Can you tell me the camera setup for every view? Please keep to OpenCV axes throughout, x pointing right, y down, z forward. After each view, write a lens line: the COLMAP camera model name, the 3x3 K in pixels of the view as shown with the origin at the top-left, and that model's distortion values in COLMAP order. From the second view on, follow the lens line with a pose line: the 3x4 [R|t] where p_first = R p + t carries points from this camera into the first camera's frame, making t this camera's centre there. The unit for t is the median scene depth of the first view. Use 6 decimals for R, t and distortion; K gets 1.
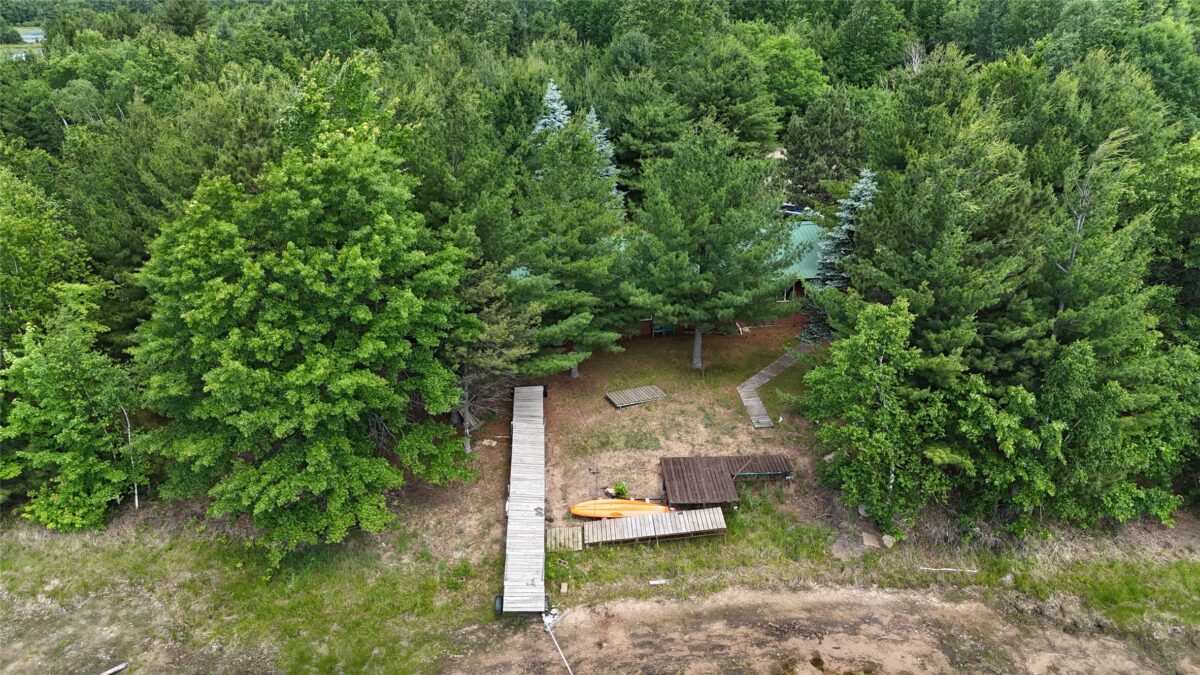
lens RADIAL K [[894.1, 0, 602.3], [0, 894.1, 336.2], [0, 0, 1]] dist [0.054656, -0.033199]
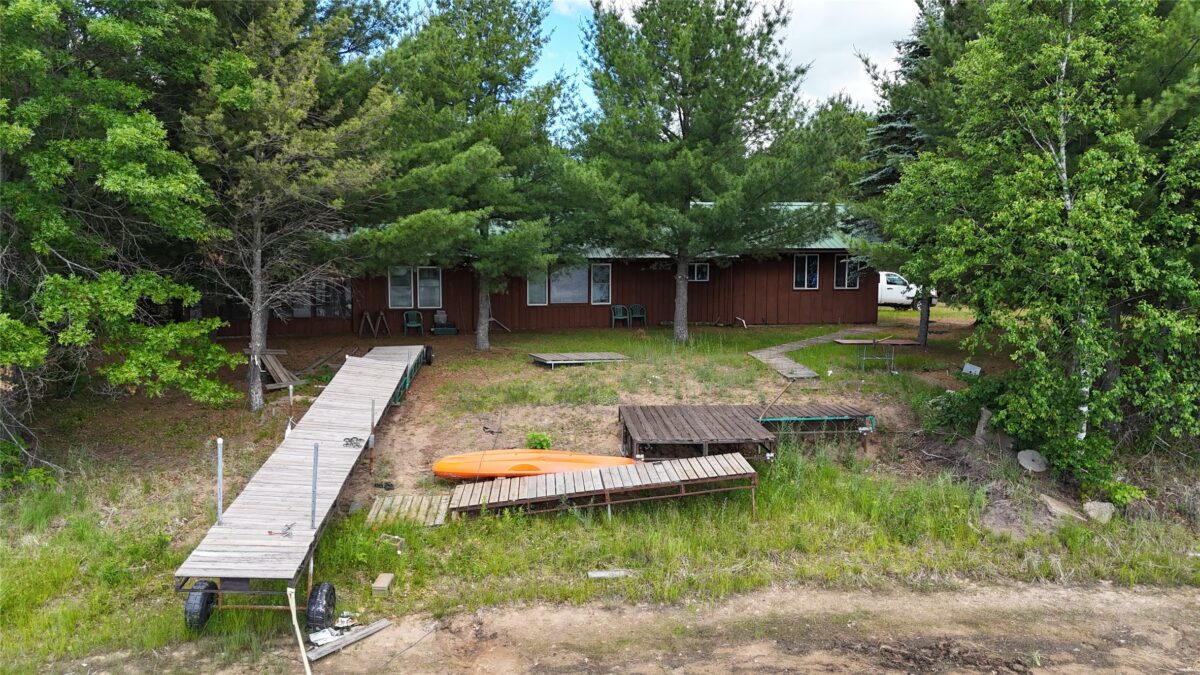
lens RADIAL K [[894.1, 0, 609.7], [0, 894.1, 331.4], [0, 0, 1]] dist [0.054656, -0.033199]
pose [[0.999355, 0.007537, 0.035125, 0.046731], [0.002884, 0.957760, -0.287553, 0.285097], [-0.035809, 0.287469, 0.957120, 0.552187]]
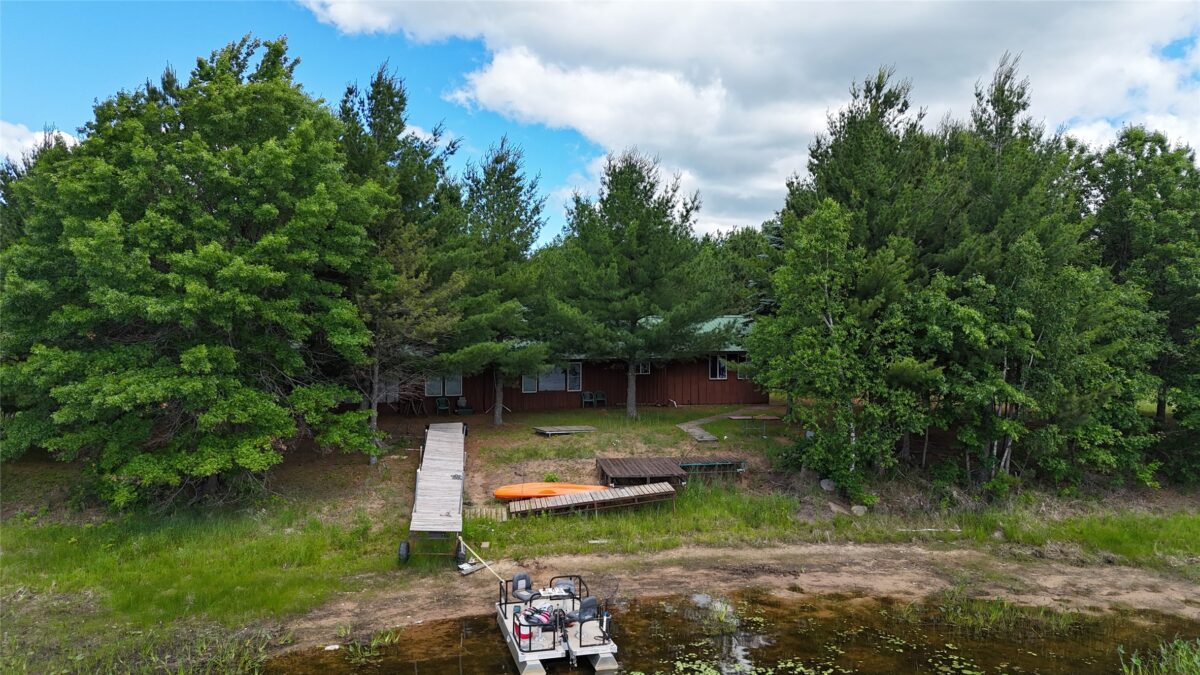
lens RADIAL K [[894.1, 0, 604.9], [0, 894.1, 346.3], [0, 0, 1]] dist [0.054656, -0.033199]
pose [[0.995723, 0.006323, 0.092169, -0.010099], [0.026037, 0.938007, -0.345638, 0.390424], [-0.088640, 0.346560, 0.933830, 0.156584]]
